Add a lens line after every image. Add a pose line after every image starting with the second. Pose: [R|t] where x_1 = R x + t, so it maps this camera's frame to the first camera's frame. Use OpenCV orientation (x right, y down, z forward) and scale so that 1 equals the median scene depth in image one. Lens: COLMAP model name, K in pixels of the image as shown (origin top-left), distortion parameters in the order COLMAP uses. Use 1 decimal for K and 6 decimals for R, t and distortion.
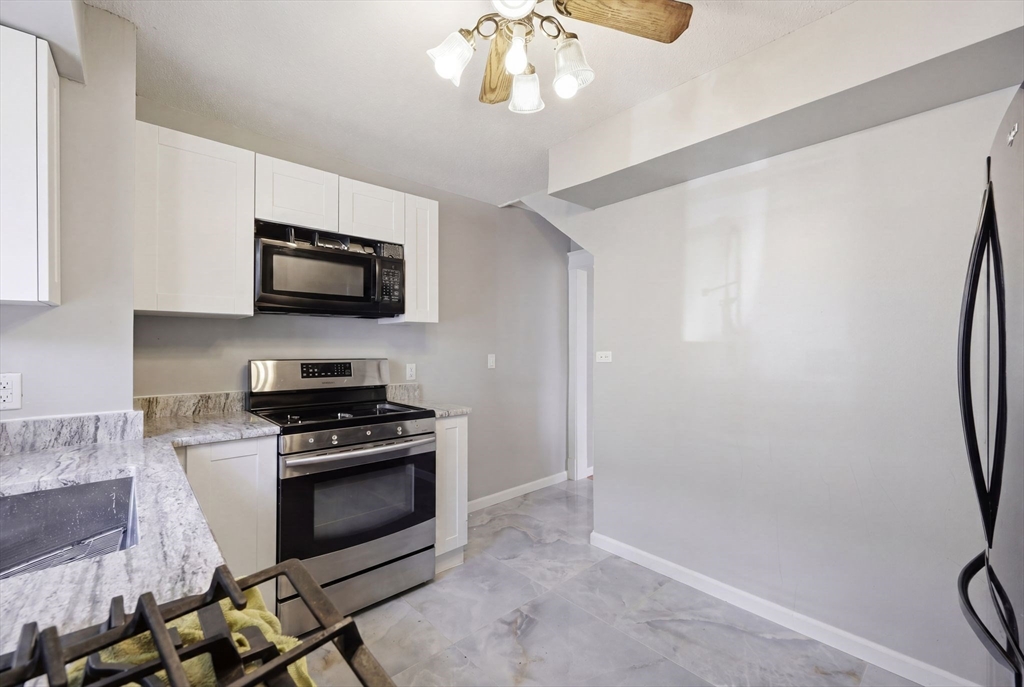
lens RADIAL K [[420.9, 0, 508.1], [0, 420.9, 345.6], [0, 0, 1]] dist [0.001185, 0.000563]
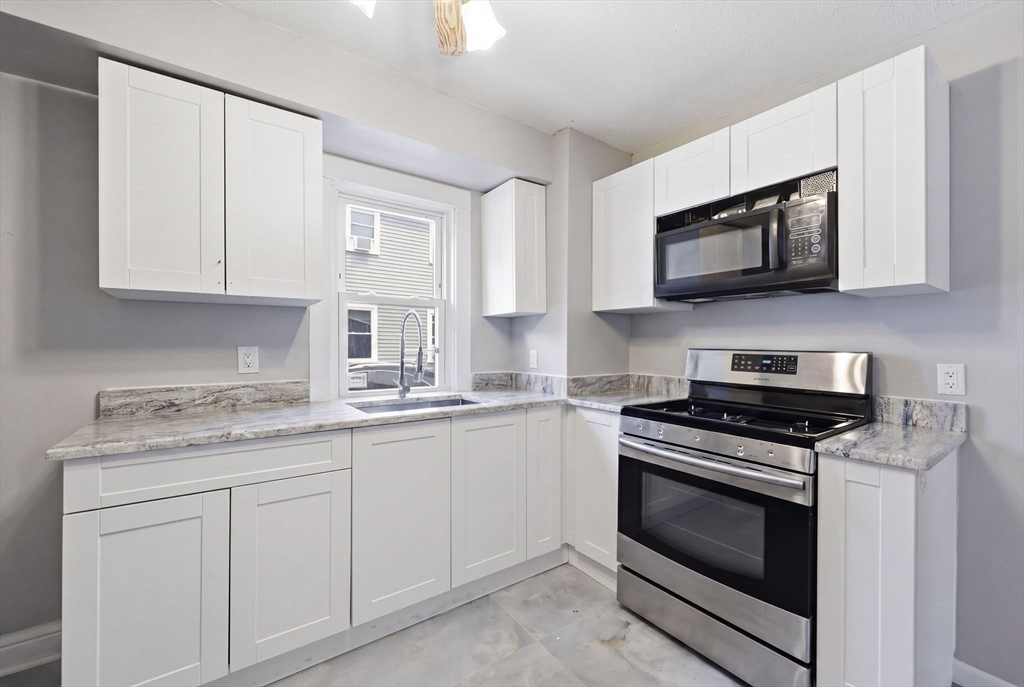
lens RADIAL K [[420.9, 0, 502.9], [0, 420.9, 345.8], [0, 0, 1]] dist [0.001185, 0.000563]
pose [[-0.119459, 0.005037, -0.992826, 0.444813], [0.001807, 0.999987, 0.004856, 0.019885], [0.992837, -0.001214, -0.119467, 0.620364]]
